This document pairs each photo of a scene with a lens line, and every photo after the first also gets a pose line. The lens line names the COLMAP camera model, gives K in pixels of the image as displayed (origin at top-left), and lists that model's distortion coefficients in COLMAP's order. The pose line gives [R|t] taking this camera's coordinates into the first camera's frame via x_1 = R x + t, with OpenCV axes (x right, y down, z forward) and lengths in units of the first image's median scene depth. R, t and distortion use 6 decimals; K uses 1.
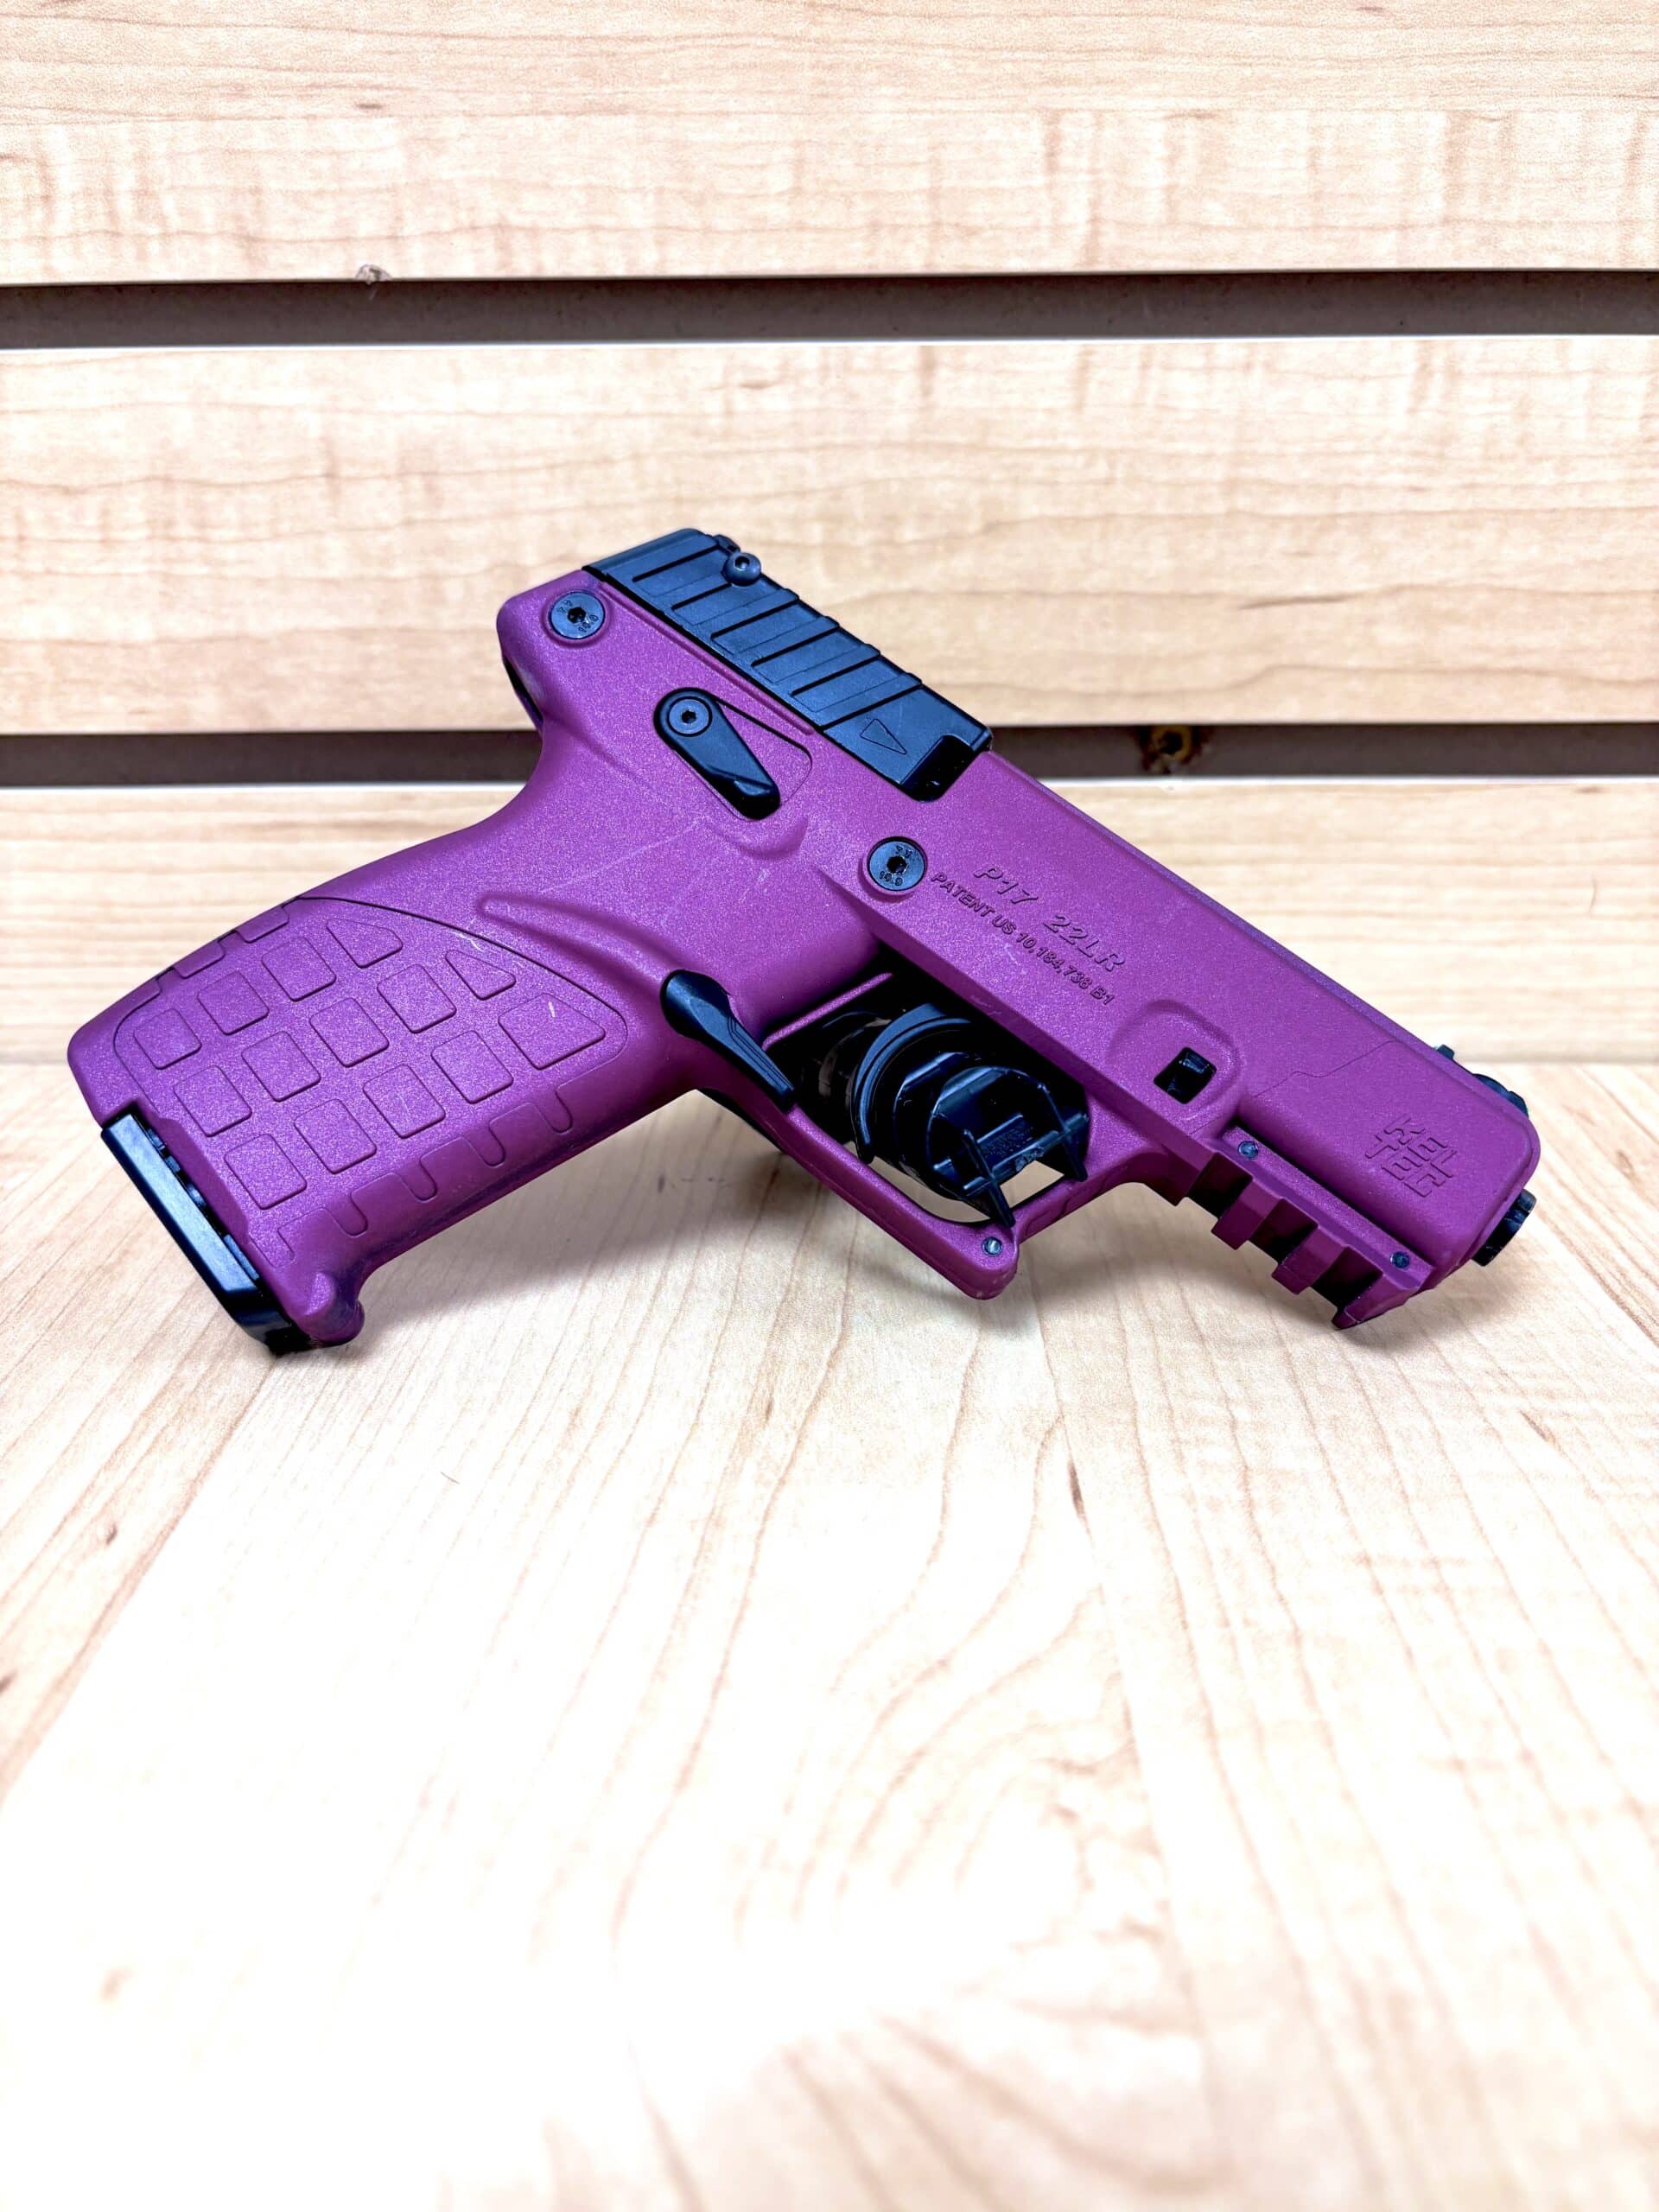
lens RADIAL K [[1682.3, 0, 824.6], [0, 1682.3, 1118.8], [0, 0, 1]] dist [-0.005145, -0.009853]
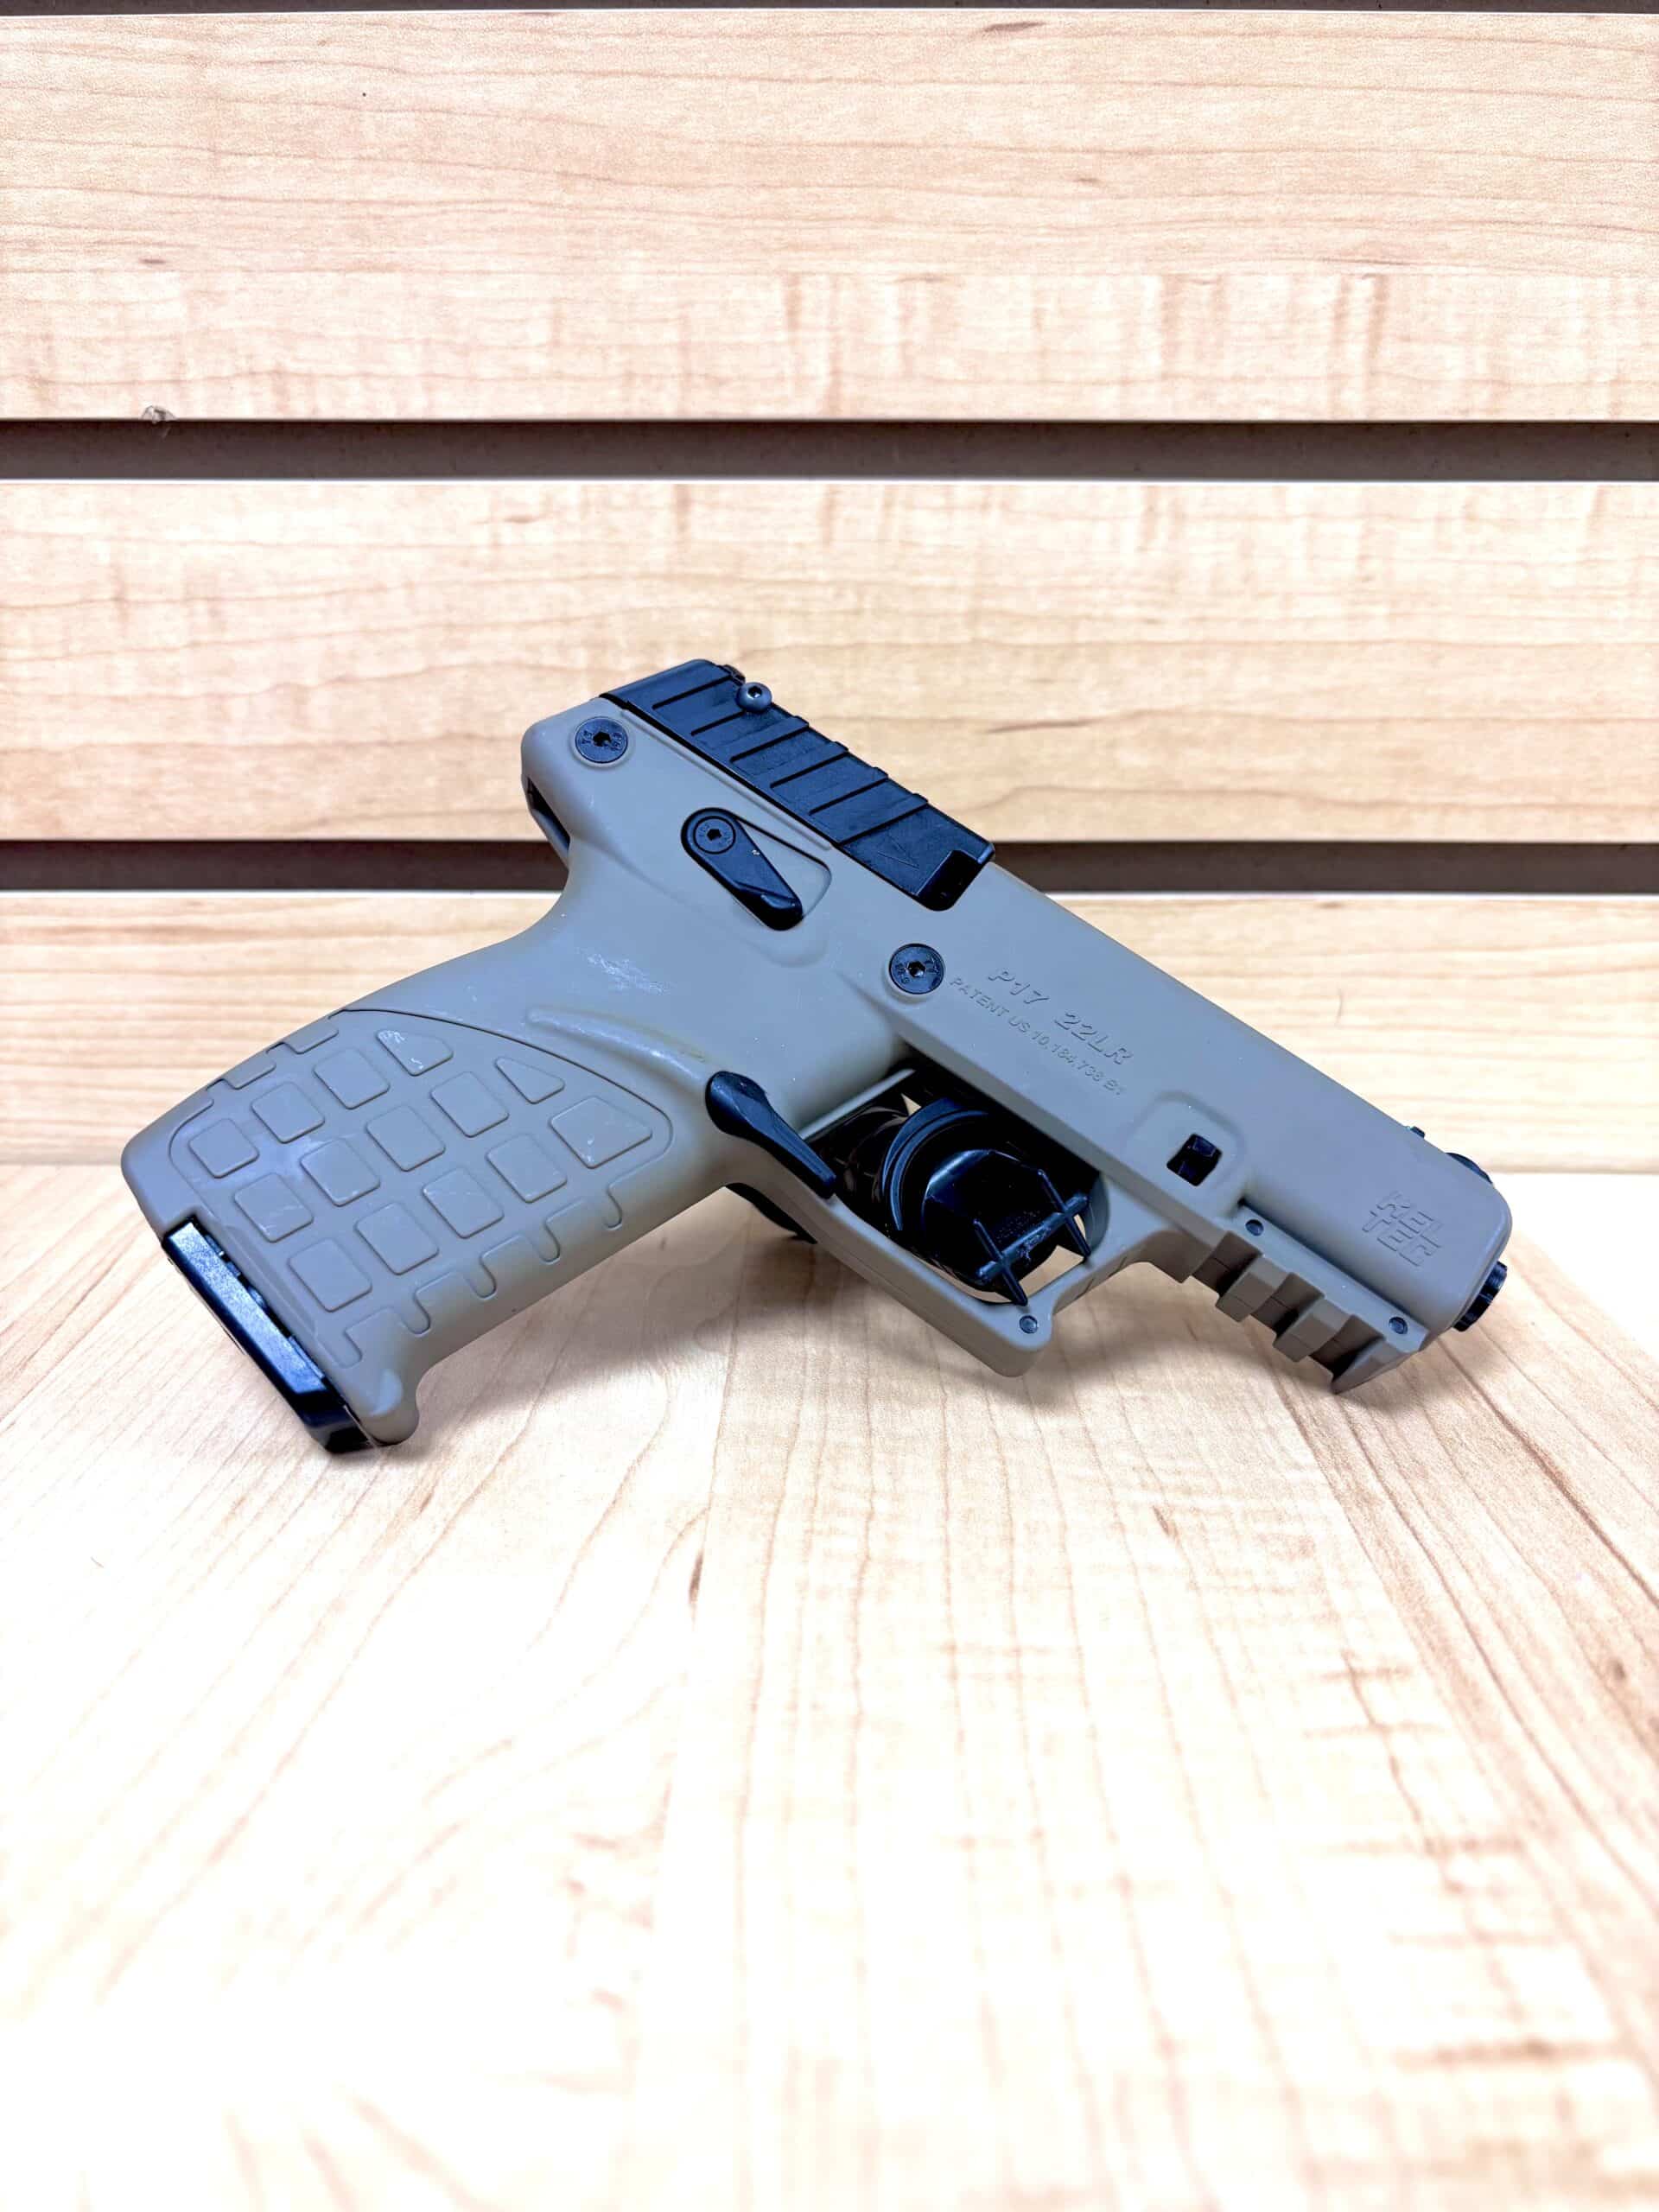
lens RADIAL K [[1700.8, 0, 825.2], [0, 1700.8, 1108.5], [0, 0, 1]] dist [-0.007117, 0.002400]
pose [[0.999953, 0.007158, 0.006557, 0.150234], [-0.006729, 0.997976, -0.063242, -0.001833], [-0.006997, 0.063195, 0.997977, -0.044427]]
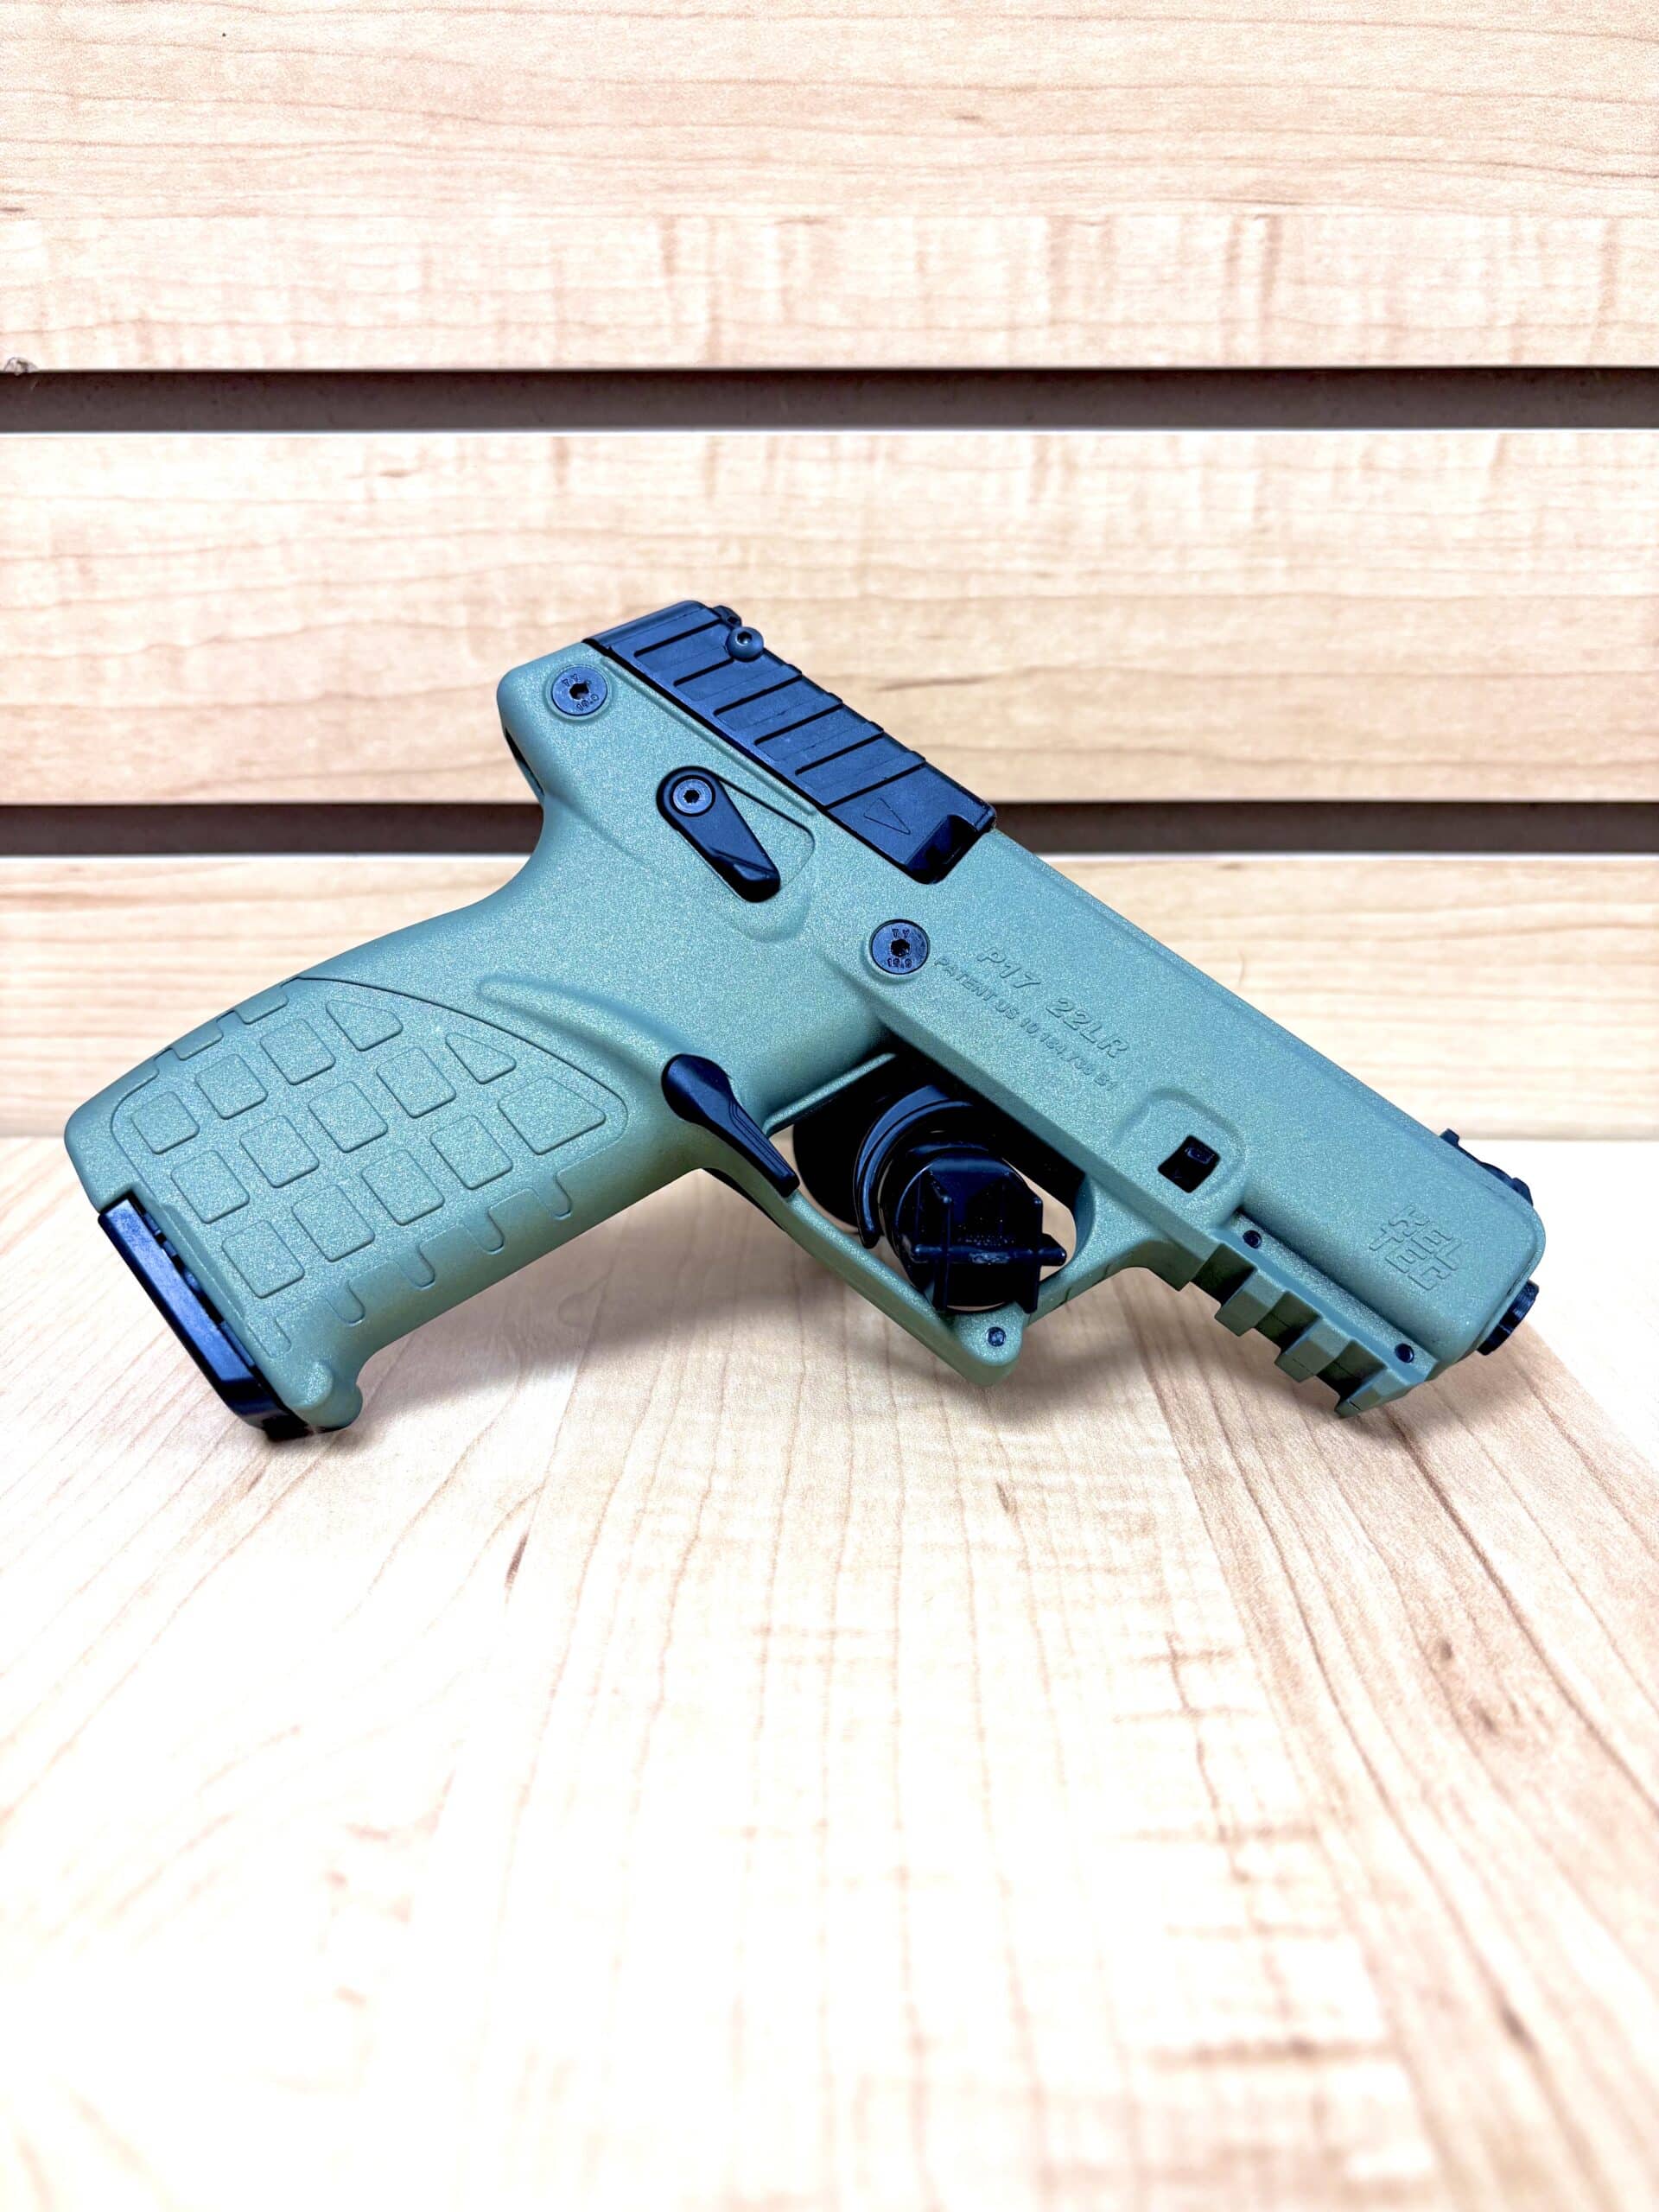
lens RADIAL K [[1706.7, 0, 829.5], [0, 1706.7, 1106.0], [0, 0, 1]] dist [-0.005175, -0.005827]
pose [[0.999972, 0.003109, 0.006846, 0.225274], [-0.002809, 0.999051, -0.043461, -0.005663], [-0.006975, 0.043440, 0.999032, -0.027841]]
